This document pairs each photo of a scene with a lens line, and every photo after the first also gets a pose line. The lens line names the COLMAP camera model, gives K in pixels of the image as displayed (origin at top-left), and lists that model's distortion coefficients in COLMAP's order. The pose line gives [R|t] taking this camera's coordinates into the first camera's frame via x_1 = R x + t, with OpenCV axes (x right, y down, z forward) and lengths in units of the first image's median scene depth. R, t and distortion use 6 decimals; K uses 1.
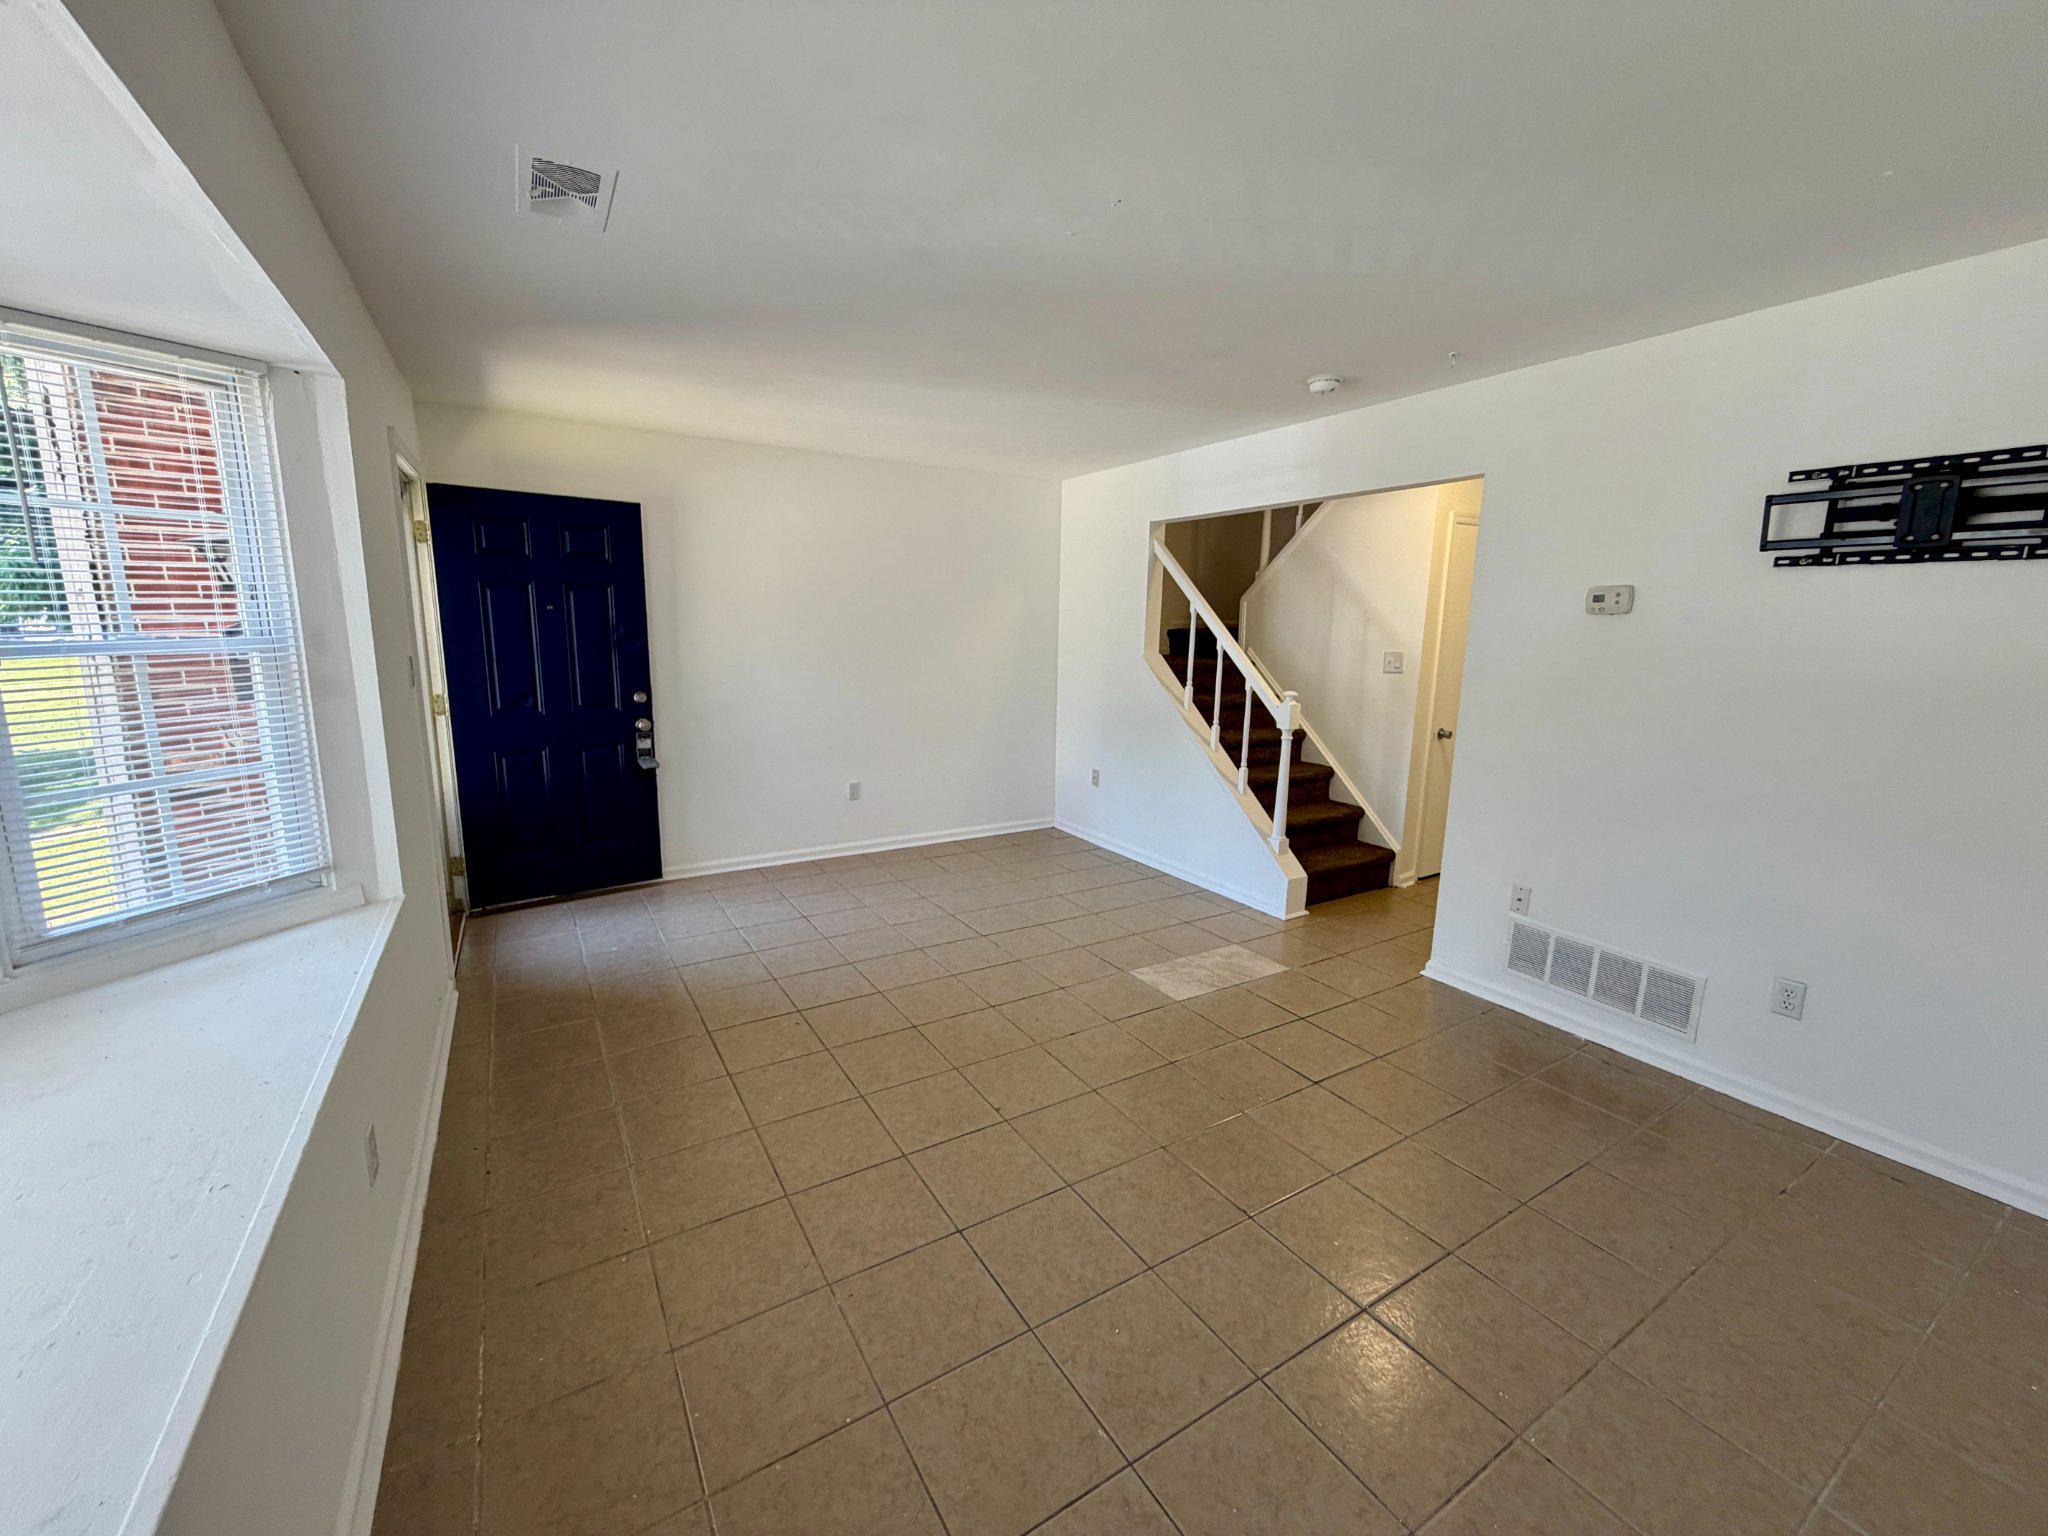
lens RADIAL K [[824.7, 0, 1019.0], [0, 824.7, 765.1], [0, 0, 1]] dist [-0.001994, 0.011580]
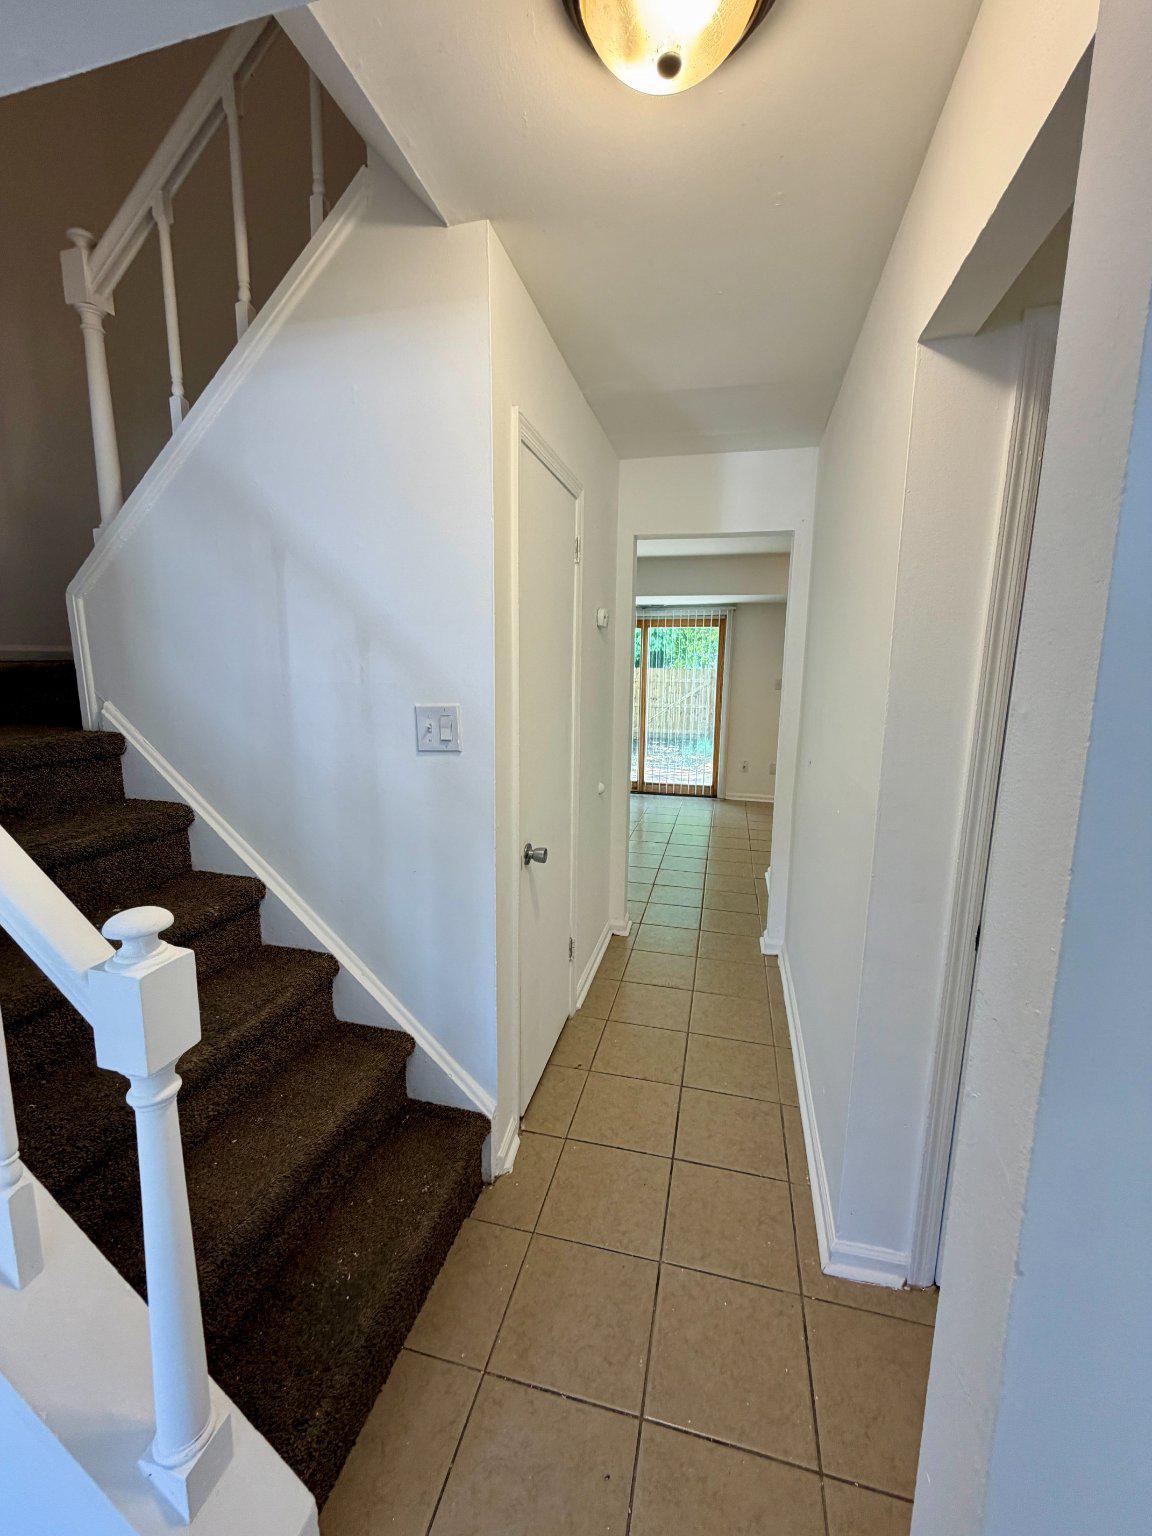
lens RADIAL K [[618.6, 0, 576.0], [0, 618.6, 768.0], [0, 0, 1]] dist [-0.000626, 0.000007]
pose [[0.713419, -0.115576, 0.691141, 0.299311], [0.120057, 0.991881, 0.041941, -0.121152], [-0.690376, 0.053054, 0.721502, 0.779798]]
